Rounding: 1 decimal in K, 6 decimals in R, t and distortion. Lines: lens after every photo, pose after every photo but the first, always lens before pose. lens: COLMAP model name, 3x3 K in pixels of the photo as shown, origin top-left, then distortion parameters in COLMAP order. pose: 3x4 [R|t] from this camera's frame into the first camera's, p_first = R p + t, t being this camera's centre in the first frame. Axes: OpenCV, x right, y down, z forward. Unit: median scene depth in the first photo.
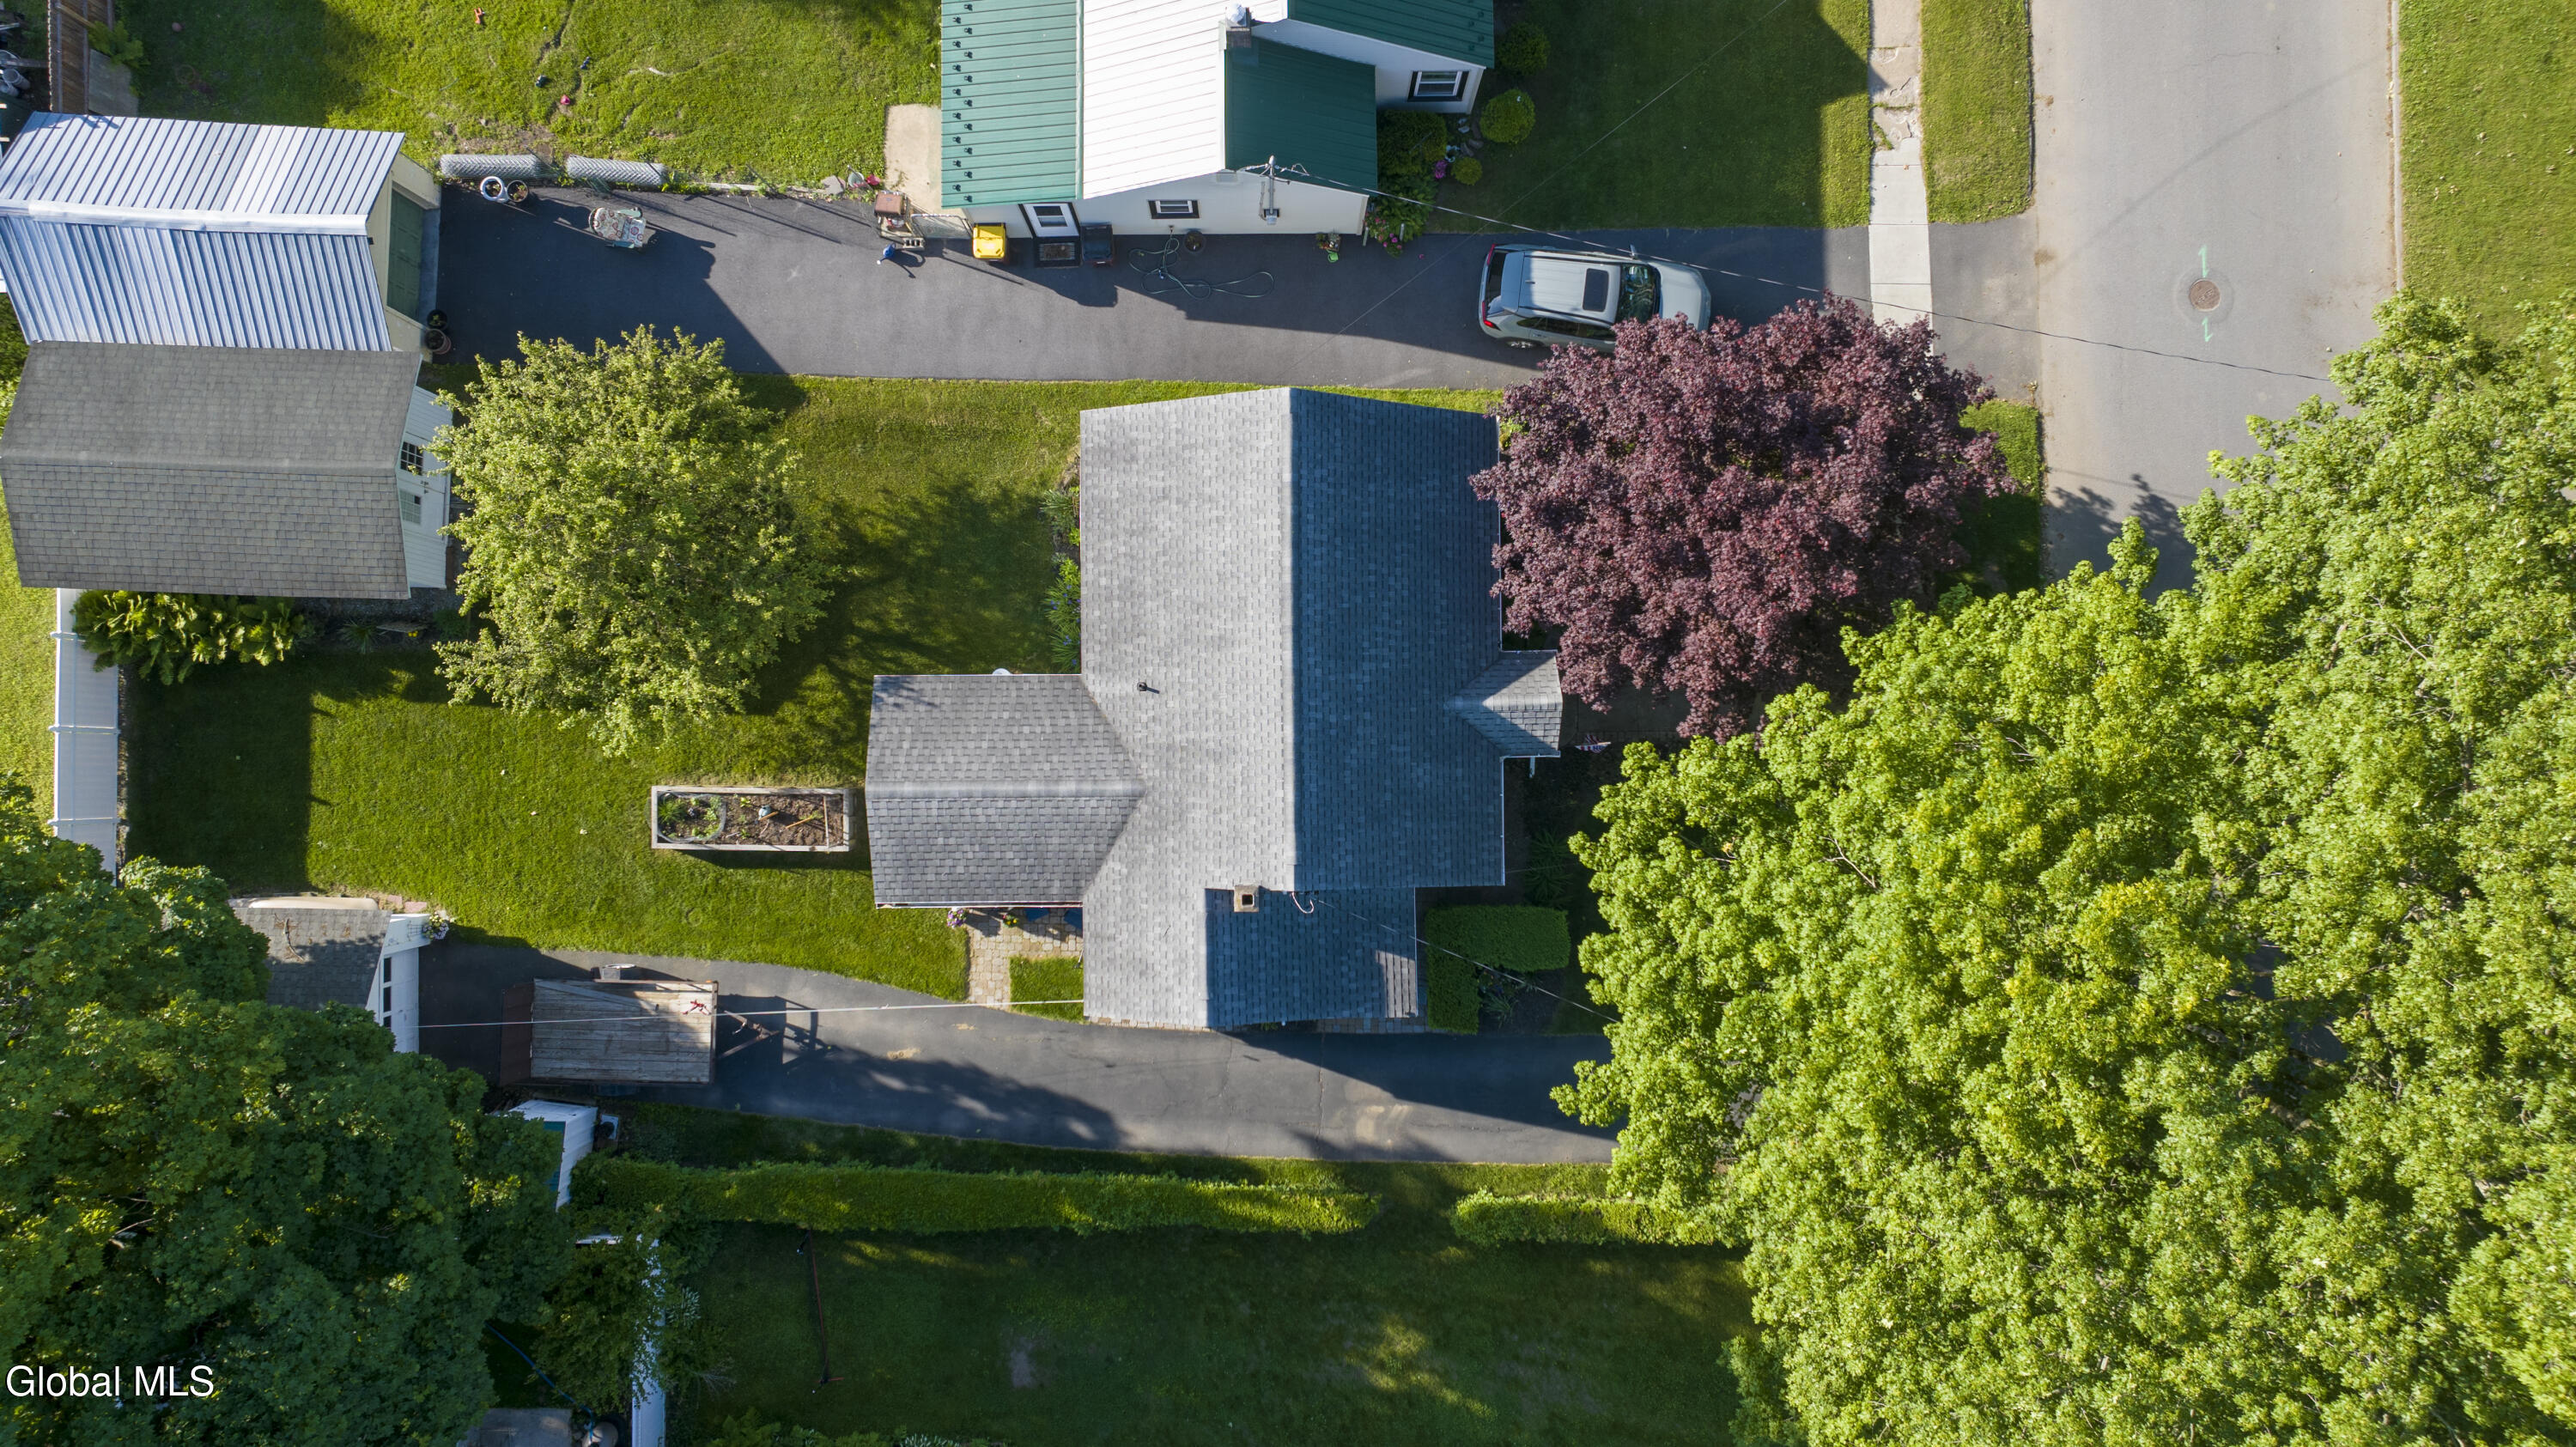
lens RADIAL K [[1799.5, 0, 1318.7], [0, 1799.5, 726.9], [0, 0, 1]] dist [-0.005180, -0.000198]
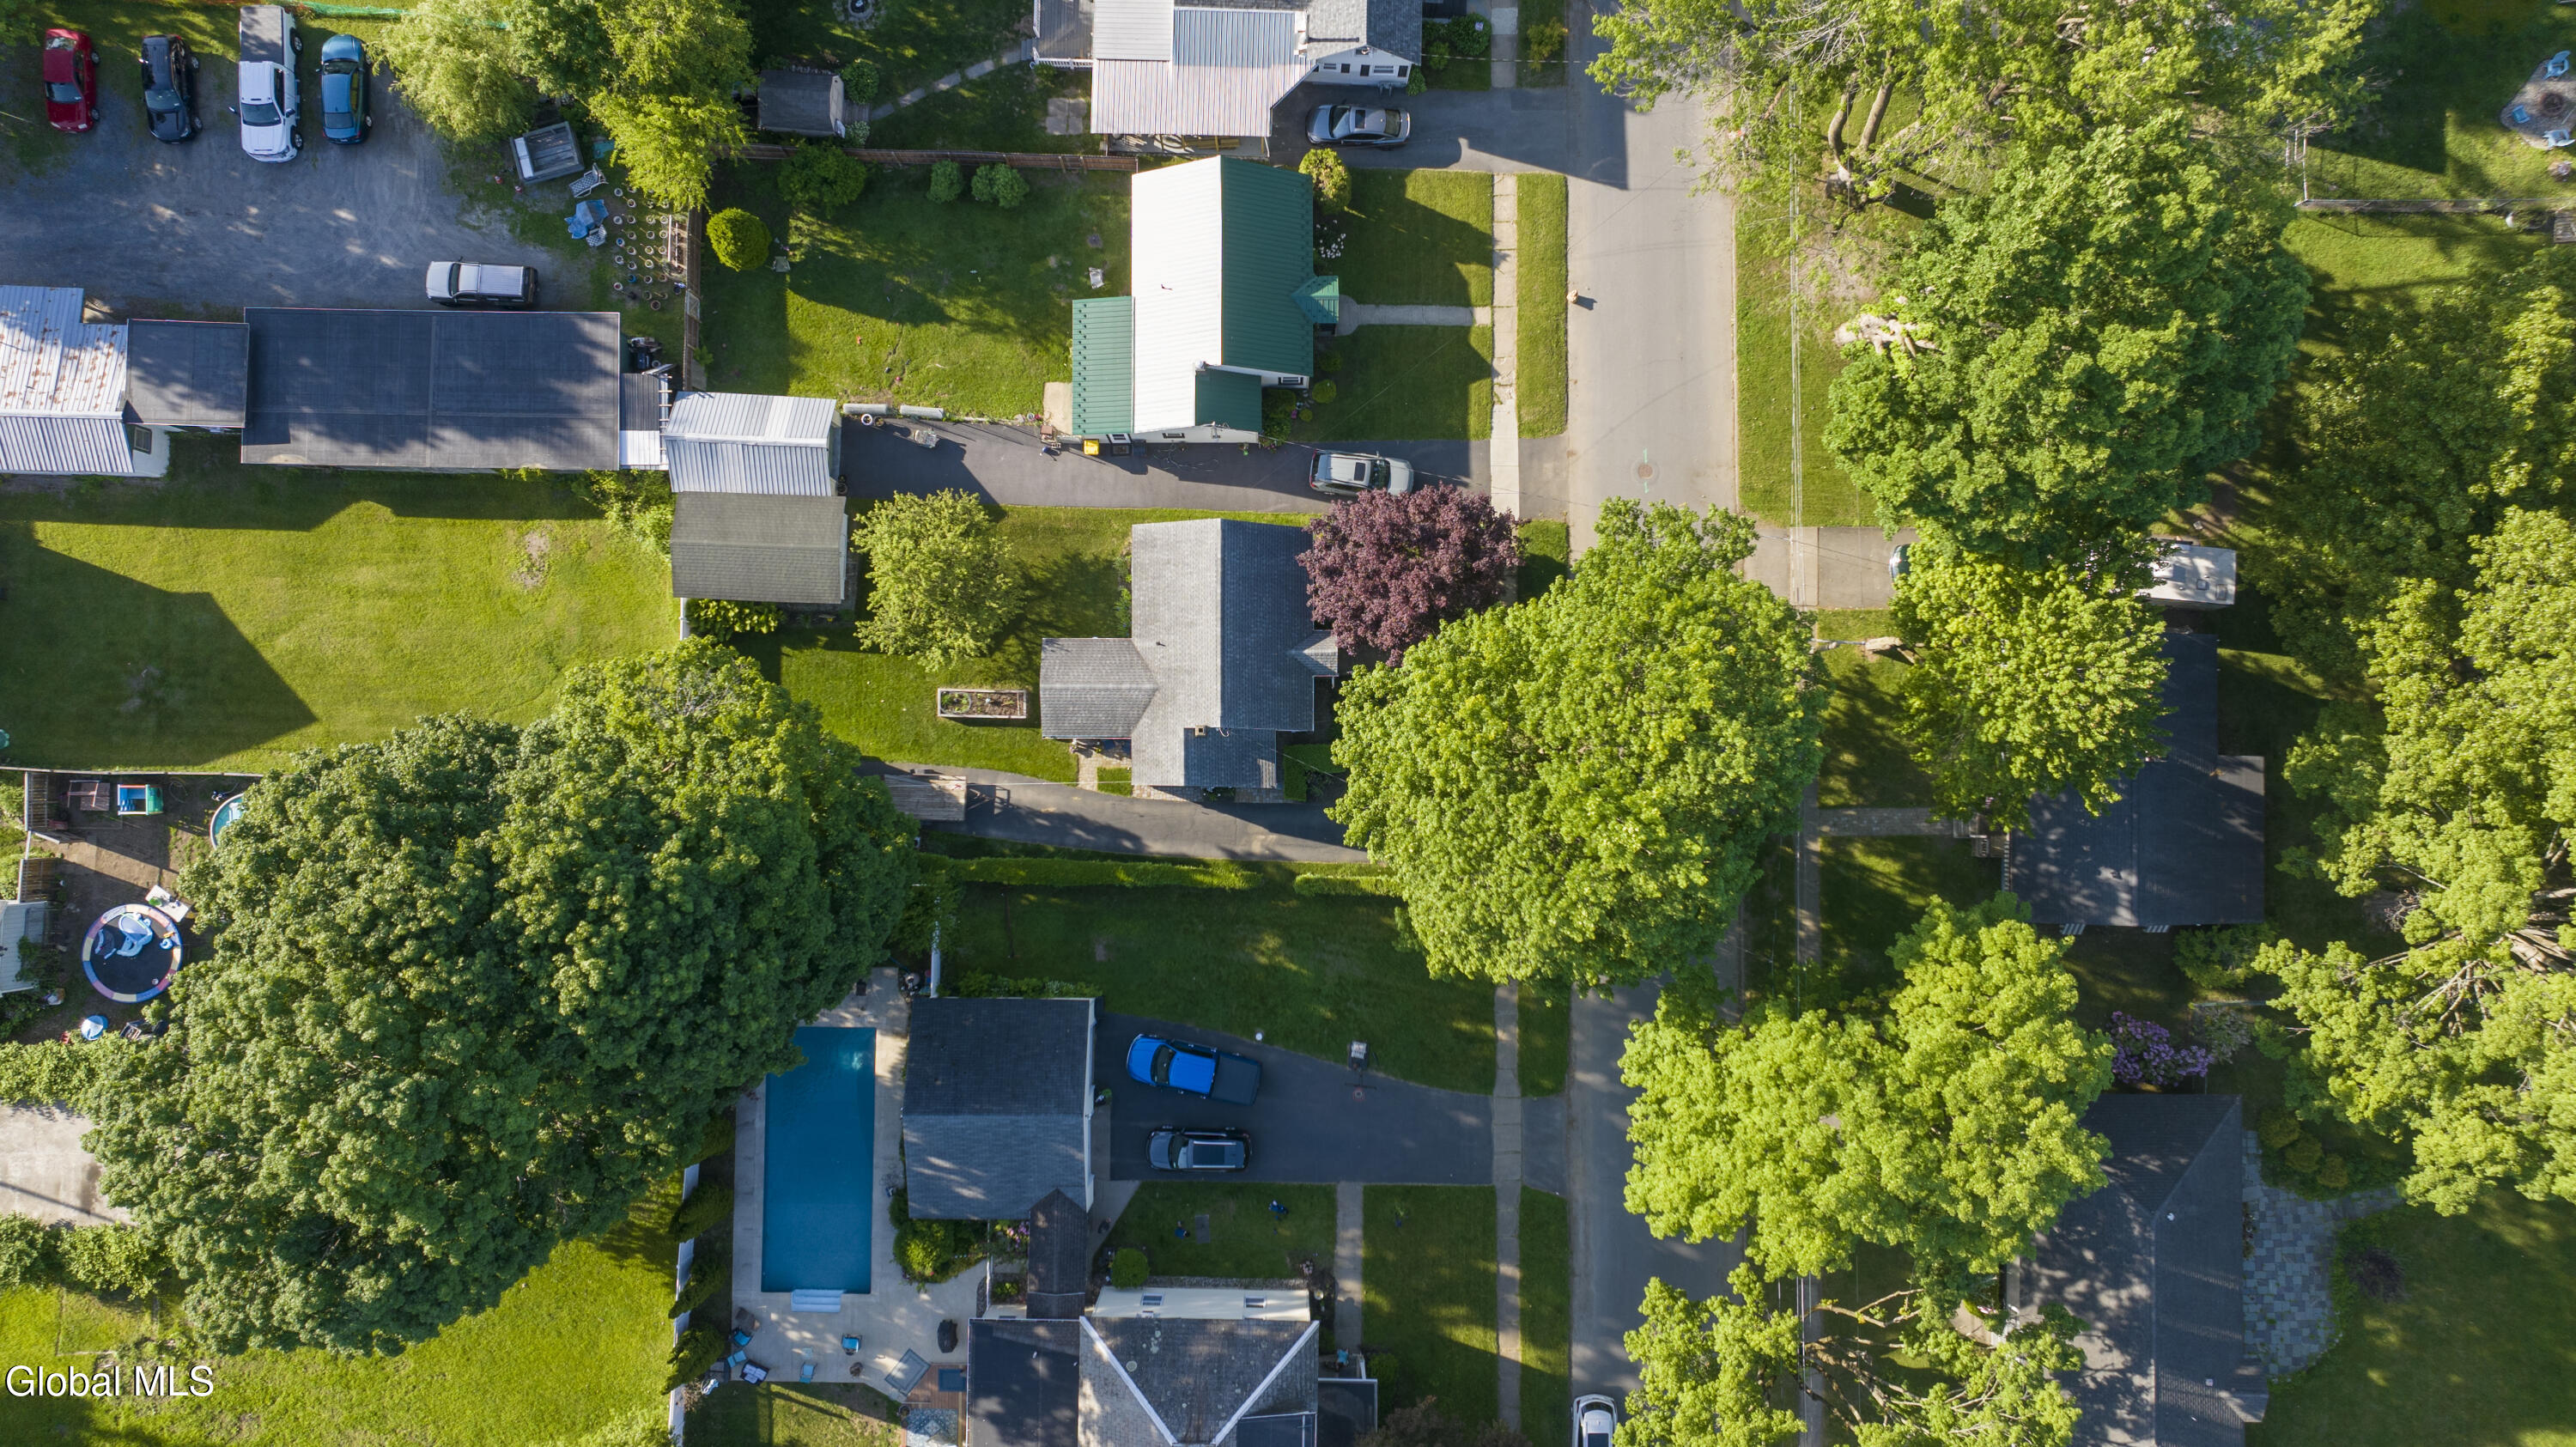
lens RADIAL K [[1815.3, 0, 1288.0], [0, 1815.3, 723.5], [0, 0, 1]] dist [0.002343, -0.000219]
pose [[0.999753, 0.009147, -0.020255, 0.113630], [-0.009430, 0.999859, -0.013911, 0.106906], [0.020125, 0.014099, 0.999698, -1.285017]]
